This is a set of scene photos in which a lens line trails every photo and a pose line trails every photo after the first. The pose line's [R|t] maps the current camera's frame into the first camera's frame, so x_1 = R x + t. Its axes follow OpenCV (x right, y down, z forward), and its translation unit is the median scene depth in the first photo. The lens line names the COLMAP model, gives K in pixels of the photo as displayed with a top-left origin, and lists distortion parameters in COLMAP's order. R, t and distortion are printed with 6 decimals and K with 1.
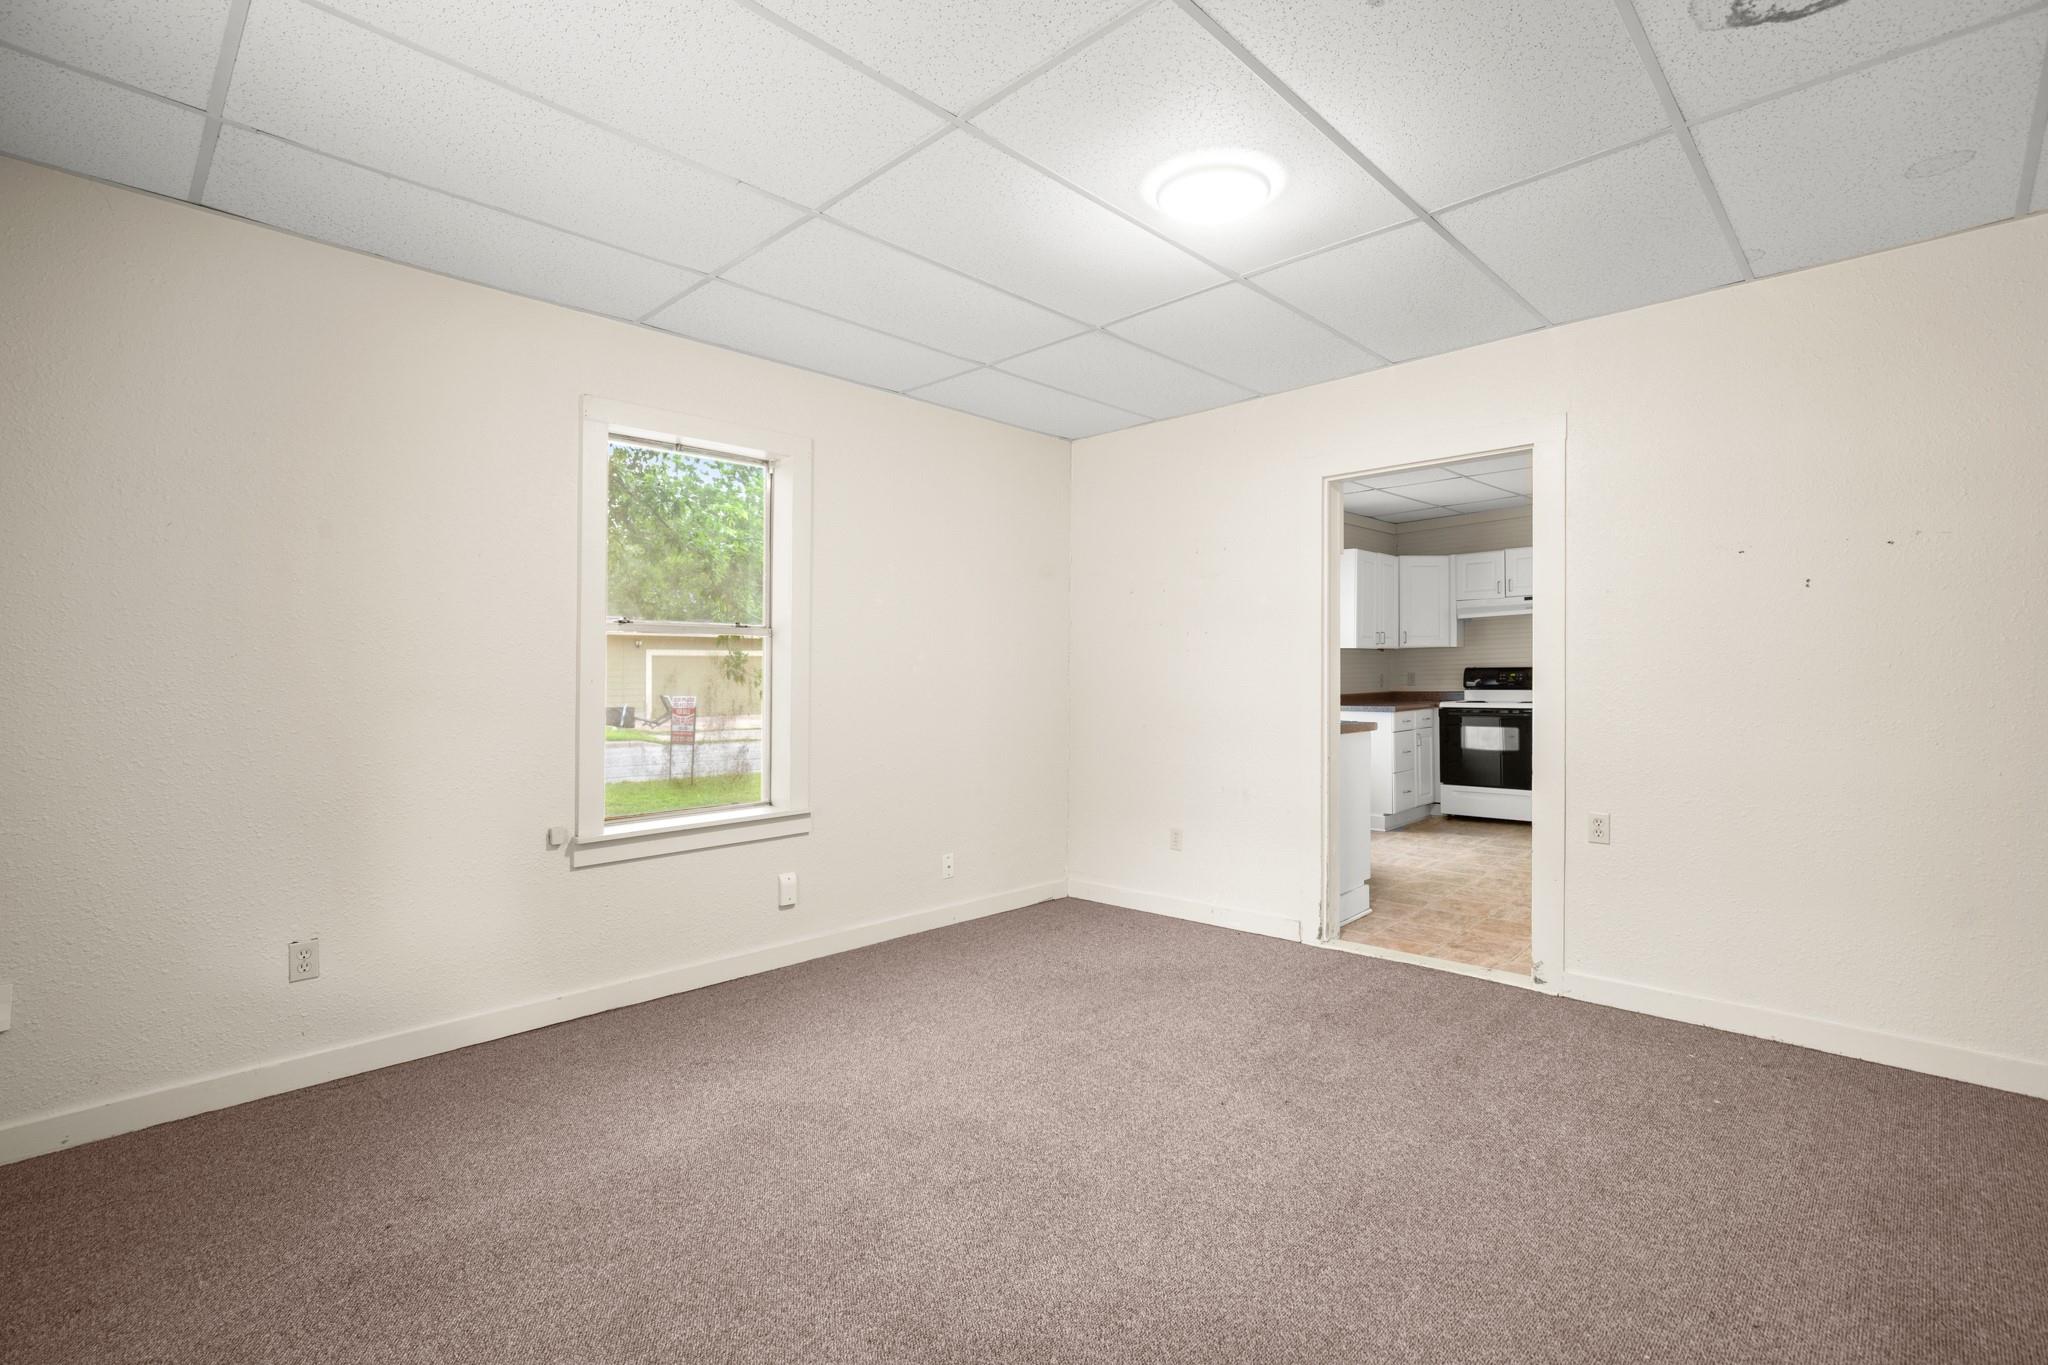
lens RADIAL K [[933.8, 0, 1037.9], [0, 933.8, 679.5], [0, 0, 1]] dist [-0.000538, 0.001915]
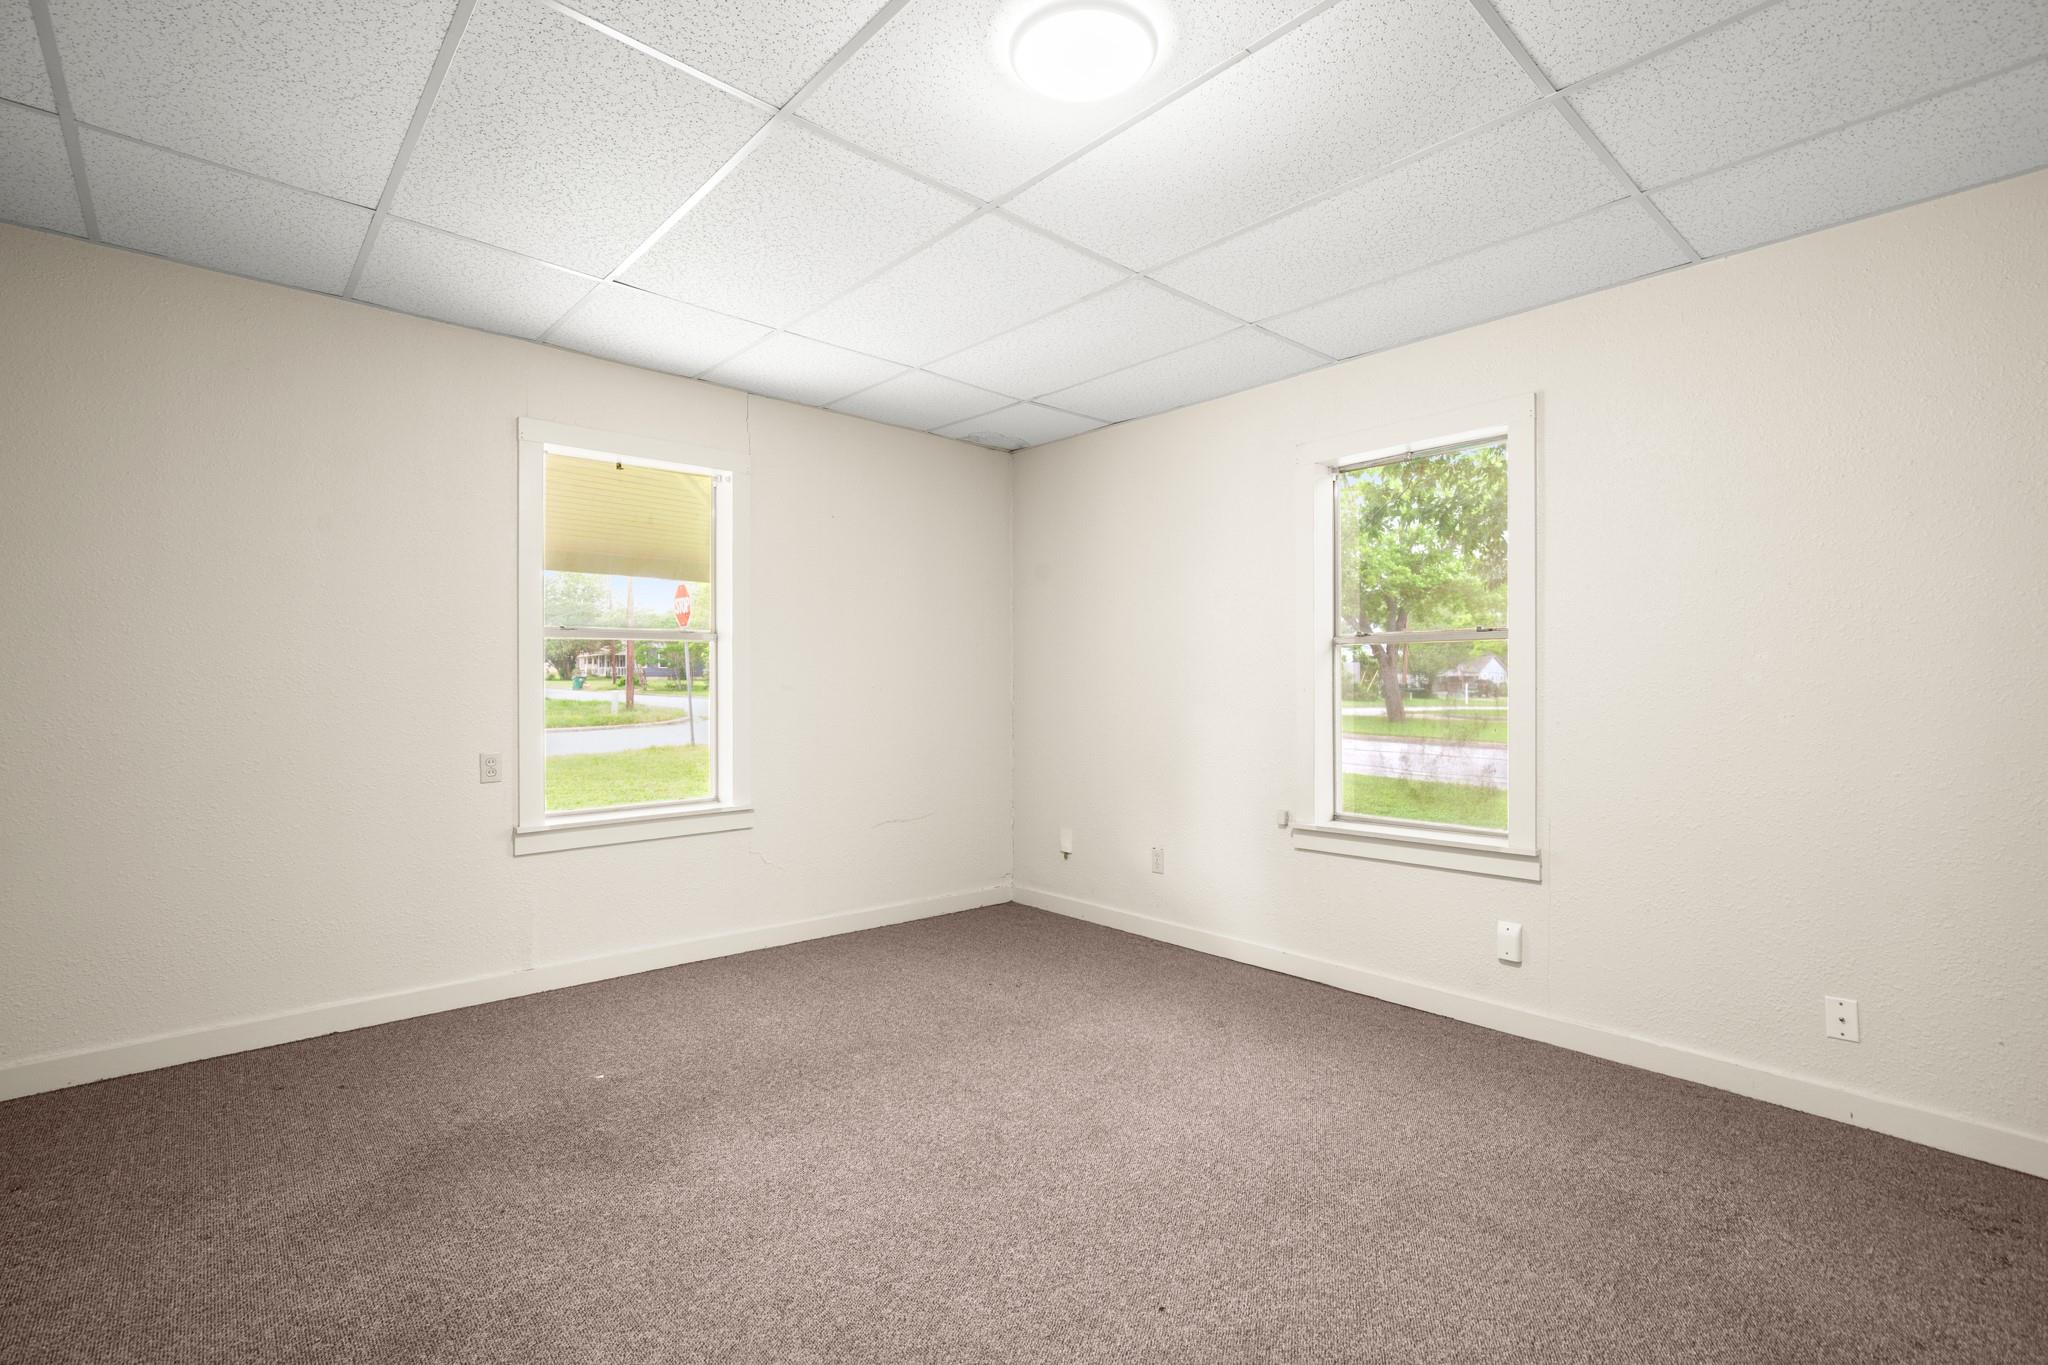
lens RADIAL K [[933.8, 0, 1029.2], [0, 933.8, 674.5], [0, 0, 1]] dist [-0.000538, 0.001915]
pose [[-0.061711, -0.005890, -0.998077, 0.675782], [-0.005249, 0.999971, -0.005577, -0.008514], [0.998080, 0.004895, -0.061740, 0.706838]]
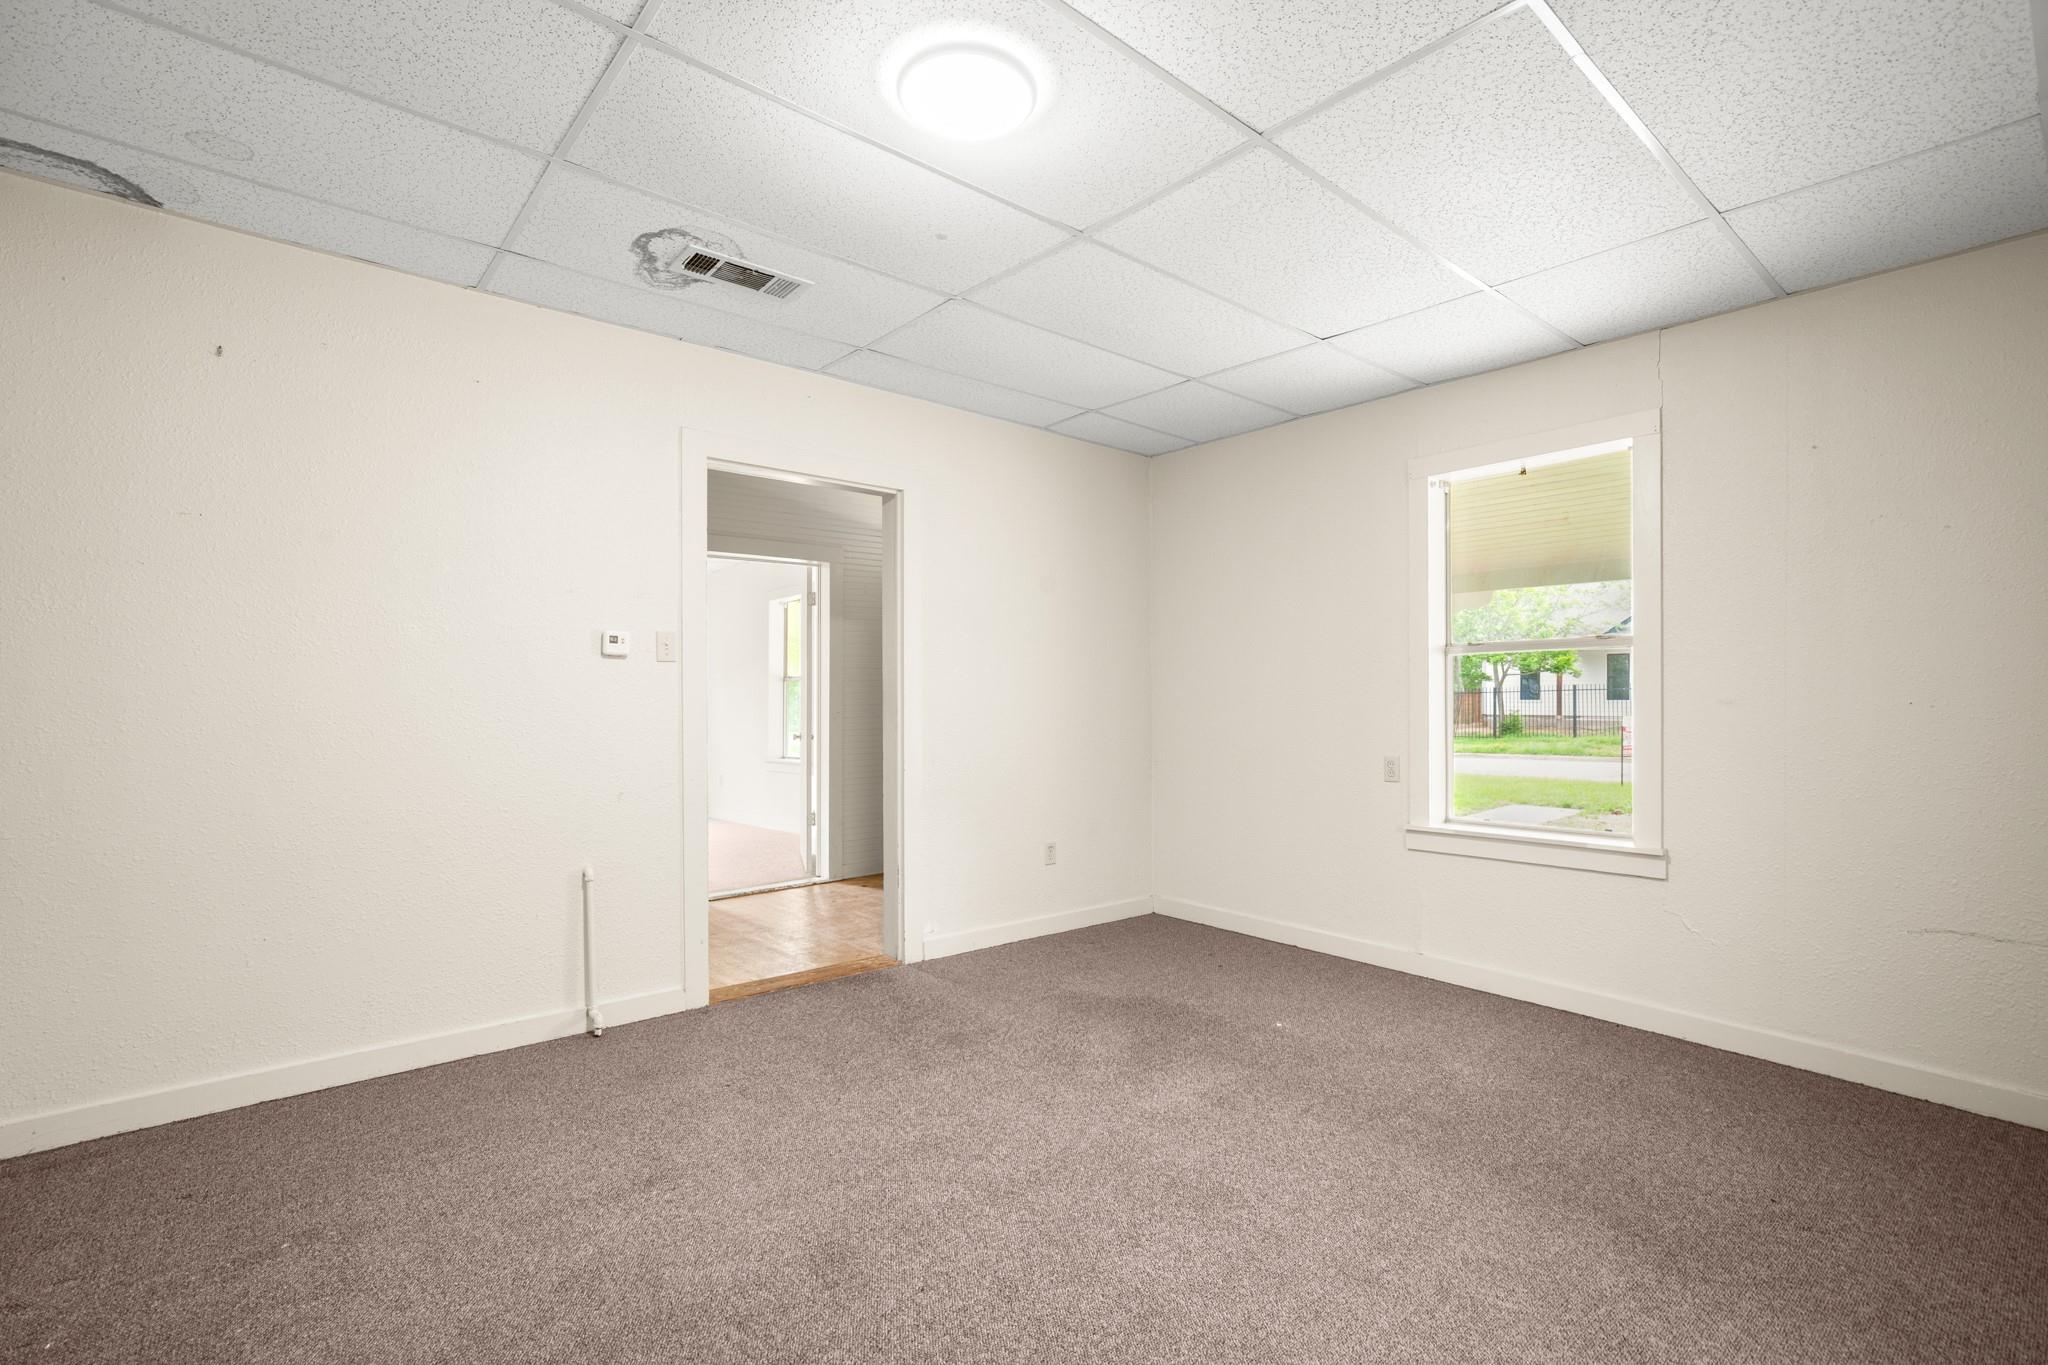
lens RADIAL K [[933.8, 0, 1027.7], [0, 933.8, 697.5], [0, 0, 1]] dist [-0.000538, 0.001915]
pose [[-0.996418, 0.003834, 0.084475, 0.056375], [0.004508, 0.999960, 0.007785, -0.012396], [-0.084442, 0.008138, -0.996395, 1.283697]]
